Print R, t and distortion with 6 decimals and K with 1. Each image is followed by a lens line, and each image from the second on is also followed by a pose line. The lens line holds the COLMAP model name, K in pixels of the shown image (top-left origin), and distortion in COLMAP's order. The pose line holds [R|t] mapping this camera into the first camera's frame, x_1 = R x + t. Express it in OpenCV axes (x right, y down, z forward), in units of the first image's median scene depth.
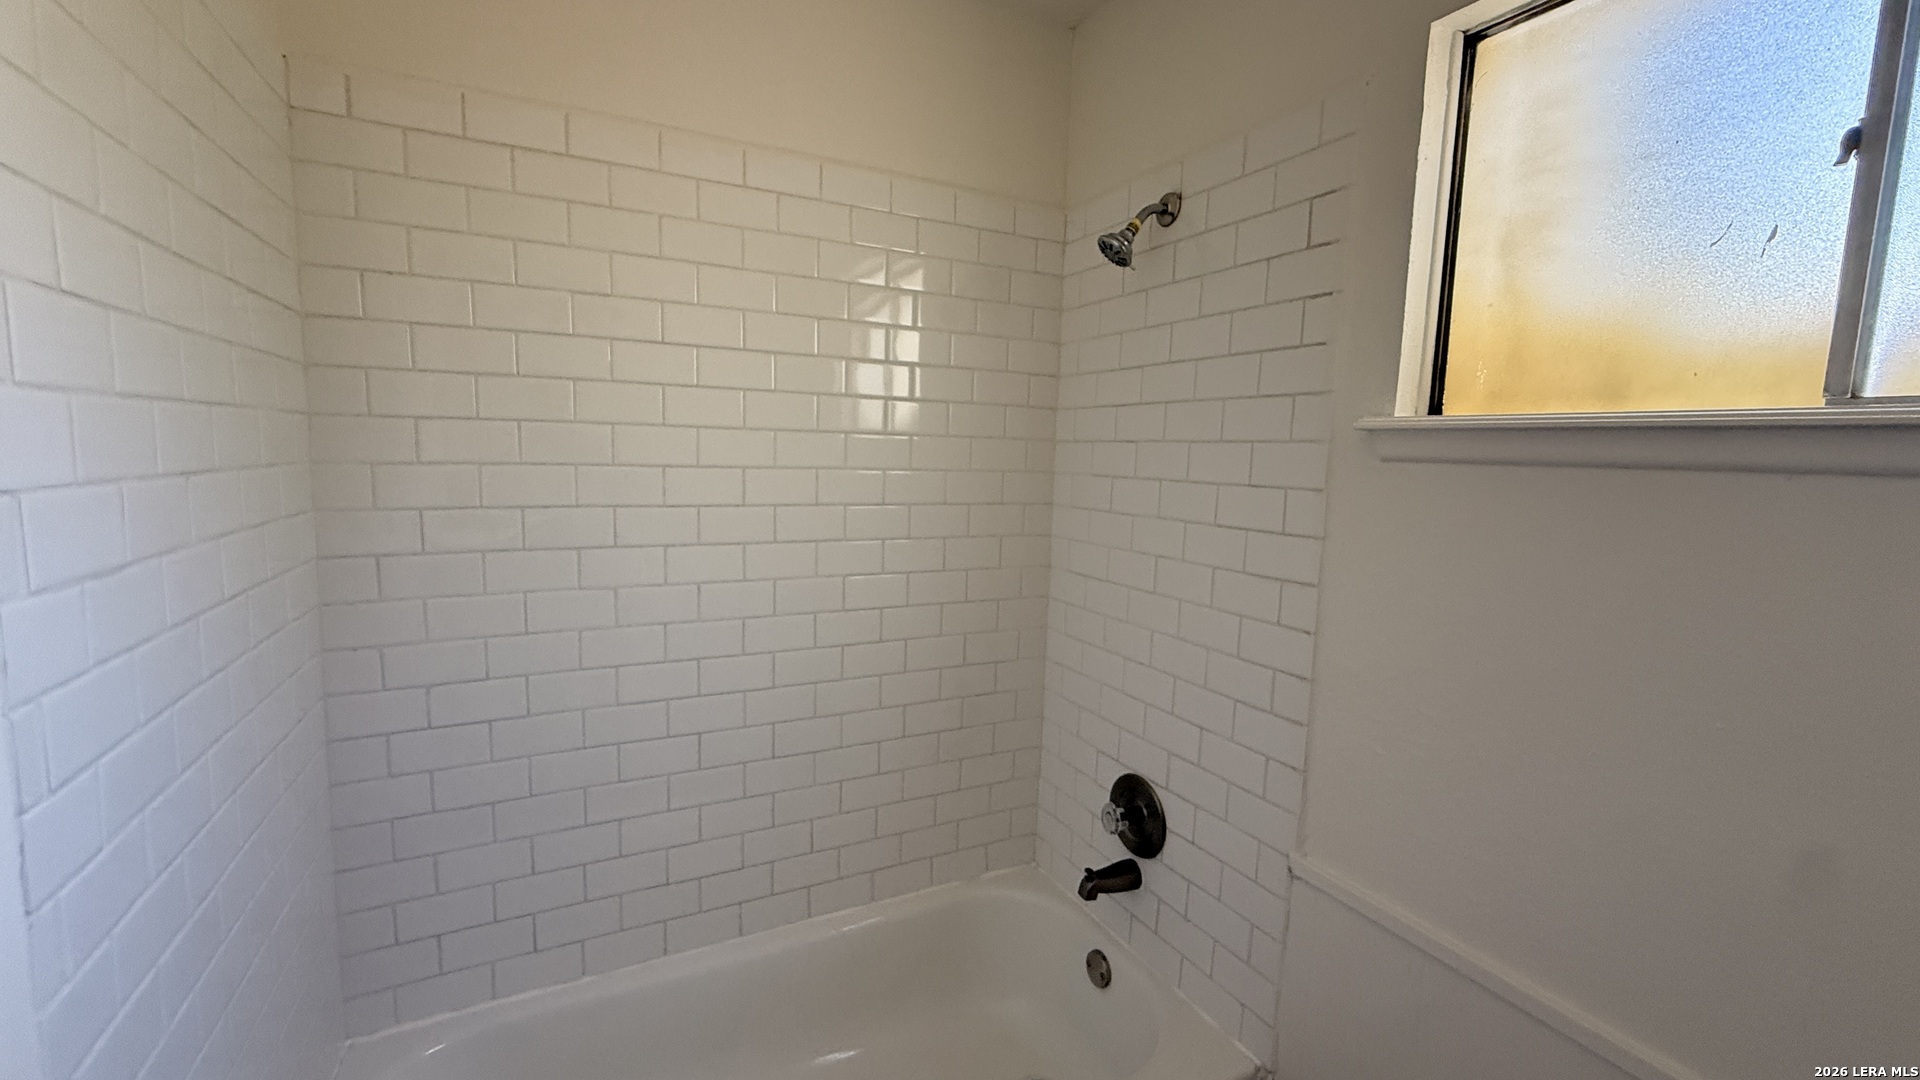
lens RADIAL K [[769.0, 0, 942.3], [0, 769.0, 534.9], [0, 0, 1]] dist [0.000220, 0.000608]
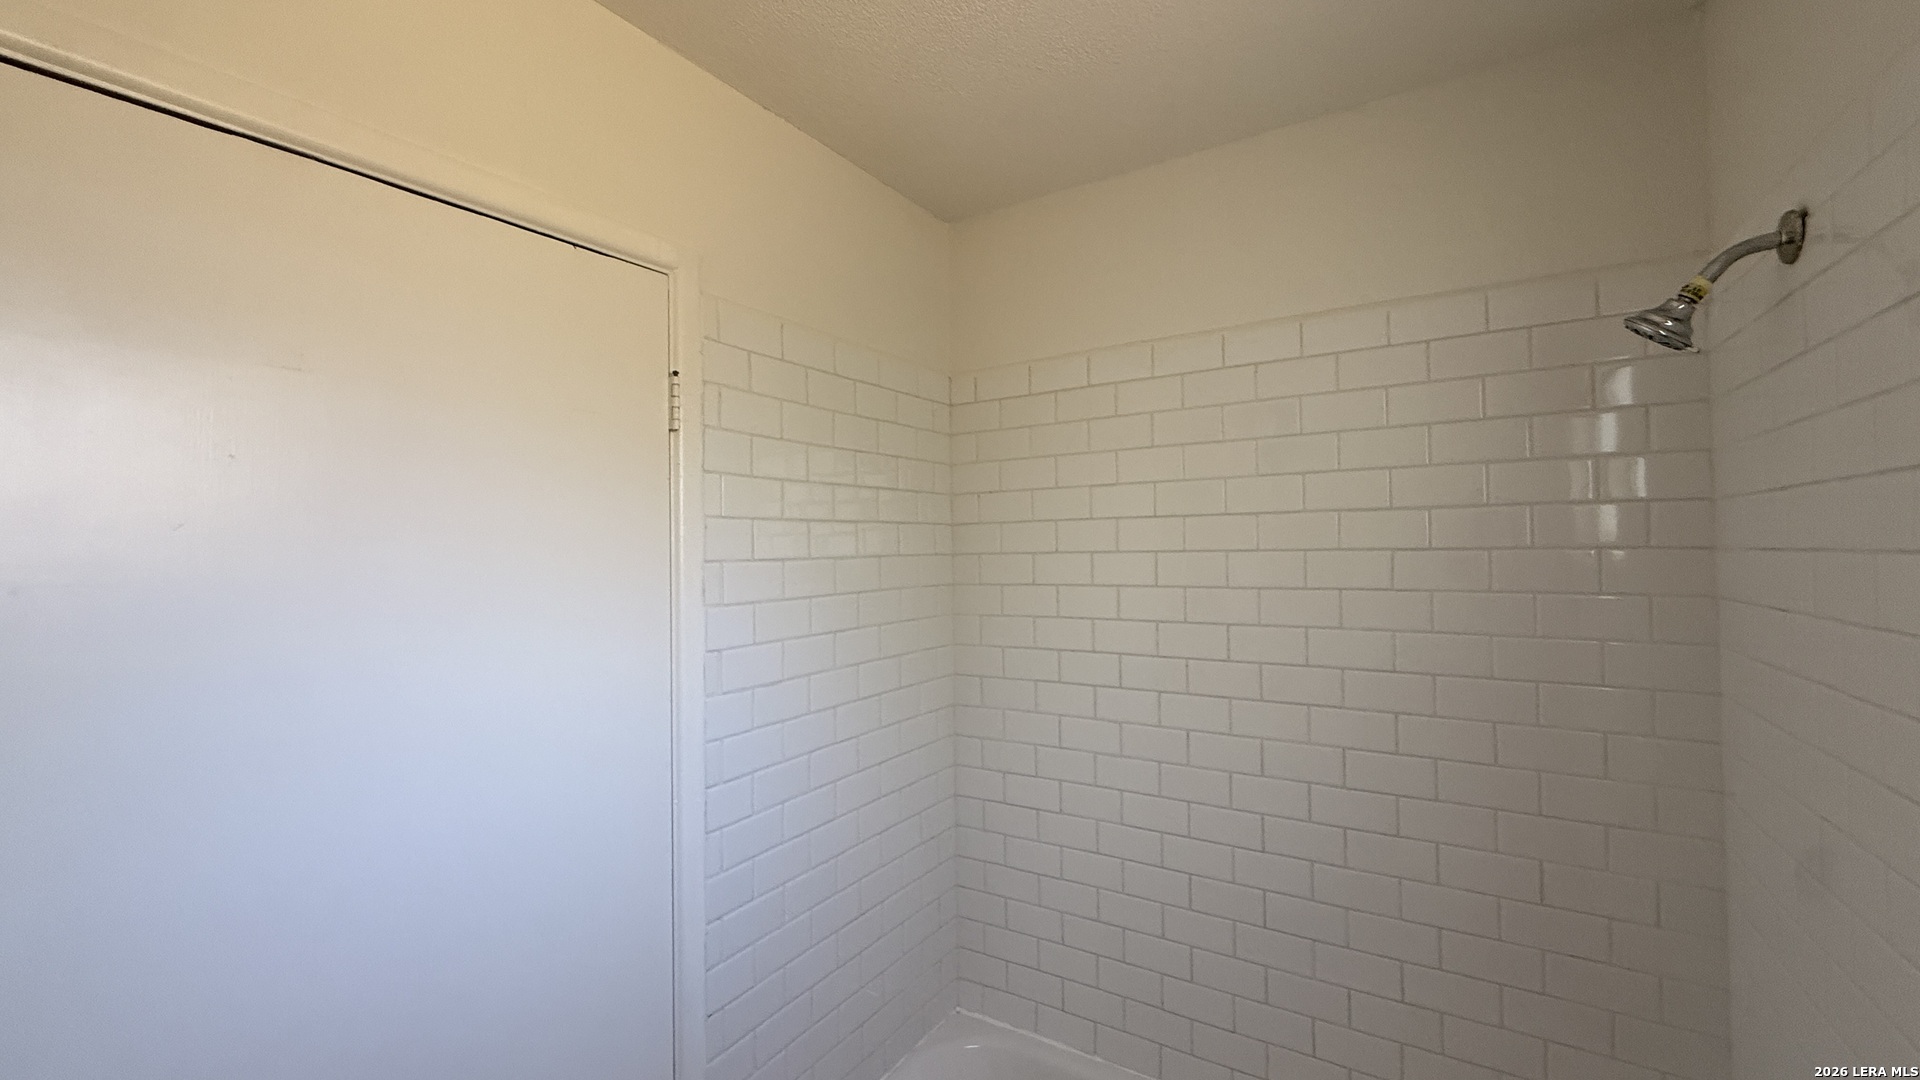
lens RADIAL K [[769.0, 0, 950.0], [0, 769.0, 536.4], [0, 0, 1]] dist [0.000220, 0.000608]
pose [[0.504382, -0.048027, -0.862144, 0.487159], [-0.064248, 0.993597, -0.092938, -0.090881], [0.861087, 0.102267, 0.498067, 0.149728]]
